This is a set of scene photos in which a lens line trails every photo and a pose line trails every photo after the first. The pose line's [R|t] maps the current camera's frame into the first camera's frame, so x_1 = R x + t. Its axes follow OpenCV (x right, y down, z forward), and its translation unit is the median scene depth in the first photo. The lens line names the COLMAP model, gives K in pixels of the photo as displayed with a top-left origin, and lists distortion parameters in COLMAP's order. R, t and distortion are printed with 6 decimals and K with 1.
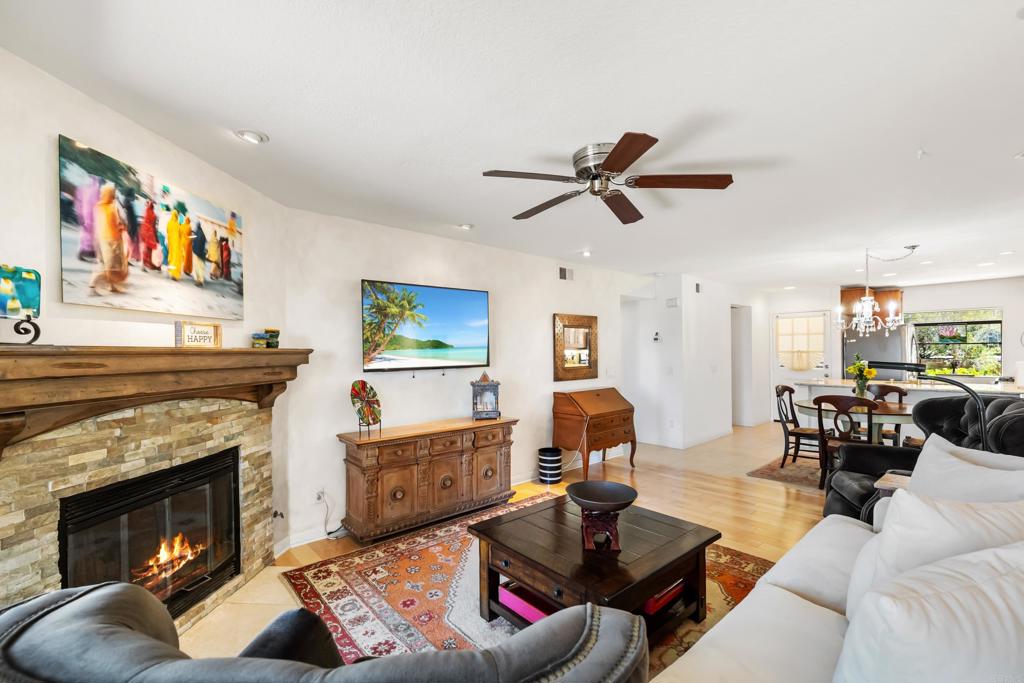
lens RADIAL K [[433.4, 0, 511.6], [0, 433.4, 348.4], [0, 0, 1]] dist [-0.000763, -0.000259]
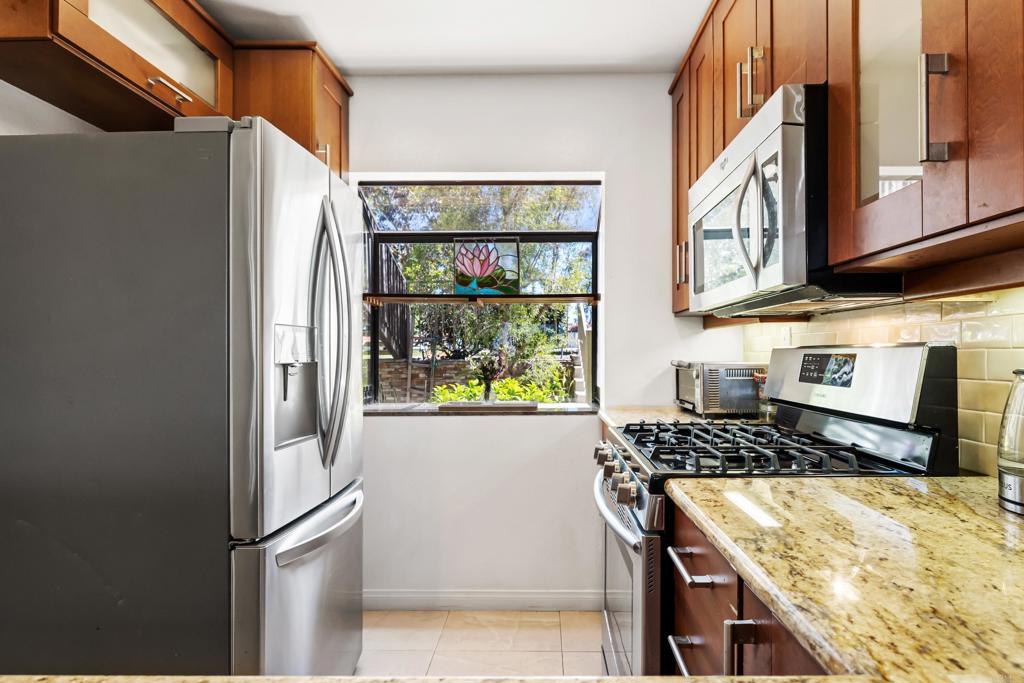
lens RADIAL K [[560.7, 0, 515.3], [0, 560.7, 354.9], [0, 0, 1]] dist [0.000465, 0.000061]
pose [[0.688755, 0.007756, 0.724953, 2.516626], [-0.008456, 0.999961, -0.002664, 0.093715], [-0.724945, -0.004295, 0.688793, 2.406553]]
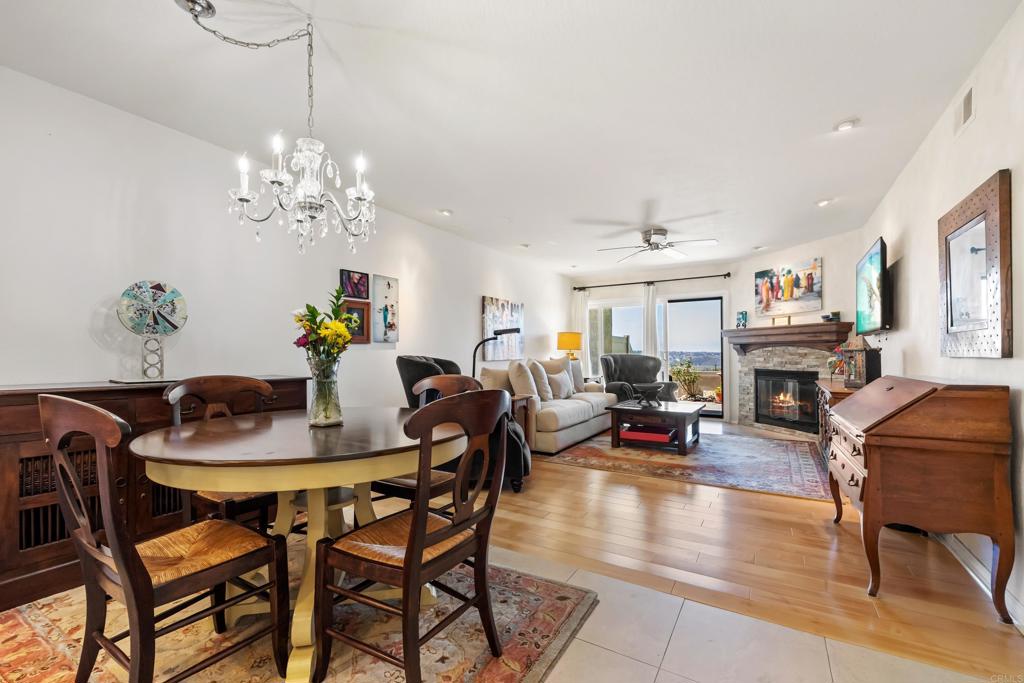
lens RADIAL K [[433.4, 0, 511.6], [0, 433.4, 348.4], [0, 0, 1]] dist [-0.000763, -0.000259]
pose [[-0.952332, 0.006731, -0.304990, 1.583520], [0.012437, 0.999782, -0.016770, 0.151928], [0.304811, -0.019763, -0.952208, 2.912172]]
